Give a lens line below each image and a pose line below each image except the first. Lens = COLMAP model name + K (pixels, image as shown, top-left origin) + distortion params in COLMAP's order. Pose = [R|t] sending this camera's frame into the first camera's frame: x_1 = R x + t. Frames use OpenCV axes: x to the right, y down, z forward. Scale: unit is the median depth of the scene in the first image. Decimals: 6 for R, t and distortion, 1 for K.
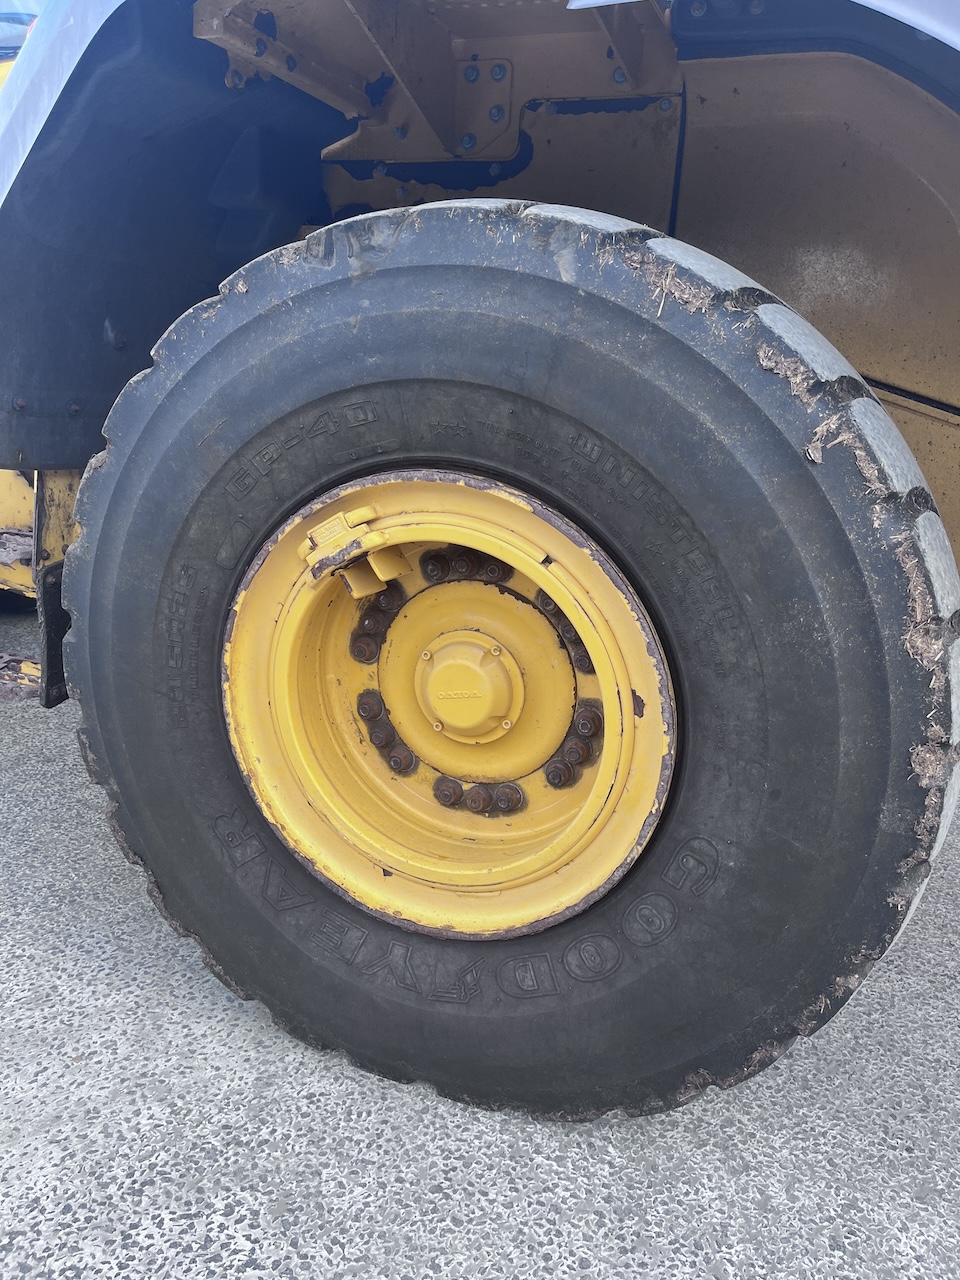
lens RADIAL K [[960.6, 0, 478.3], [0, 960.6, 661.9], [0, 0, 1]] dist [0.059678, -0.079580]
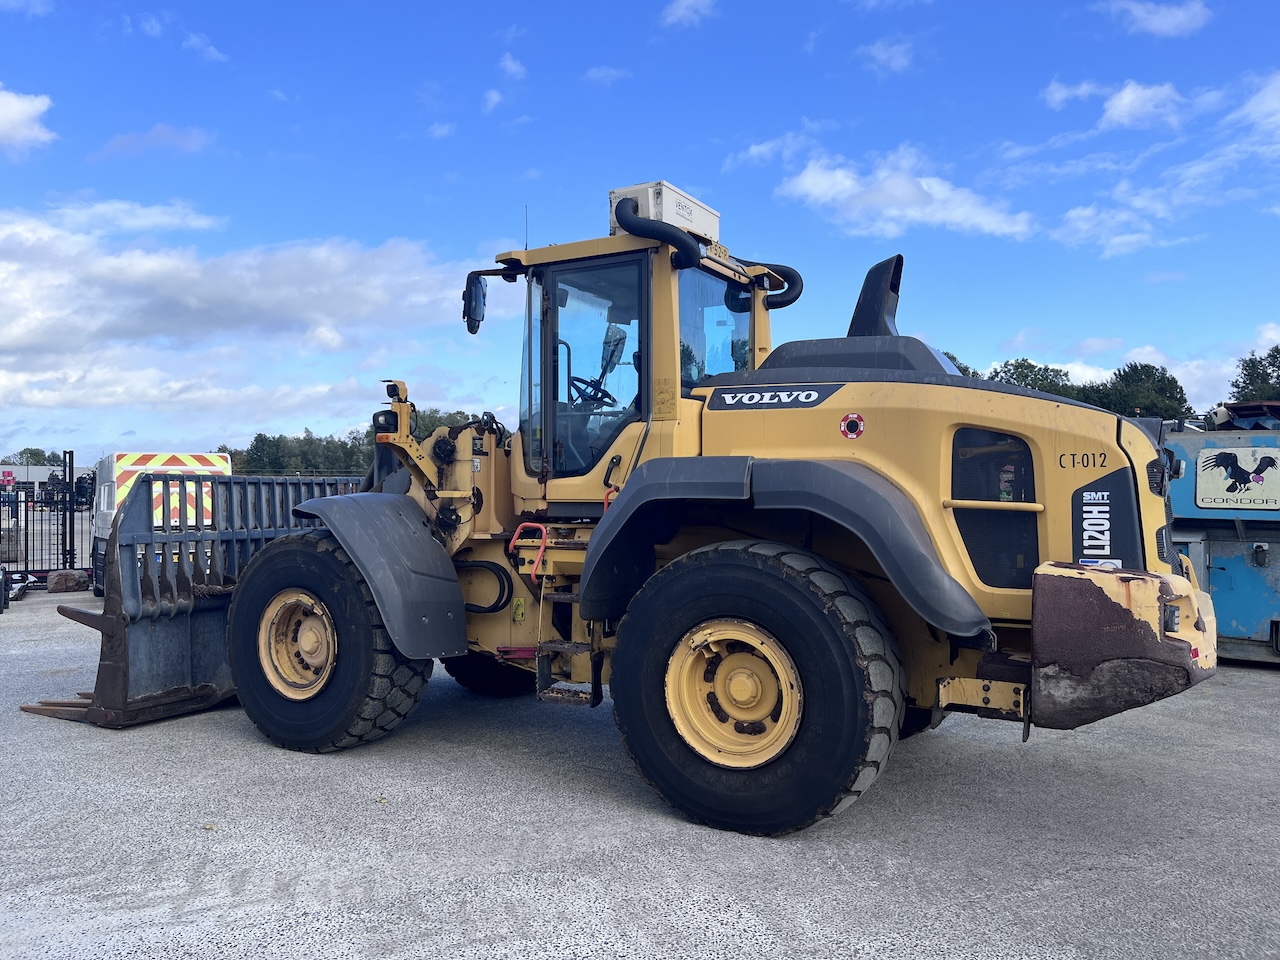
lens RADIAL K [[964.6, 0, 634.7], [0, 964.6, 451.8], [0, 0, 1]] dist [0.058697, -0.092738]
pose [[0.985393, -0.063697, -0.157934, 0.194744], [0.008429, 0.944519, -0.328349, 0.347874], [0.170087, 0.322221, 0.931259, -2.307384]]
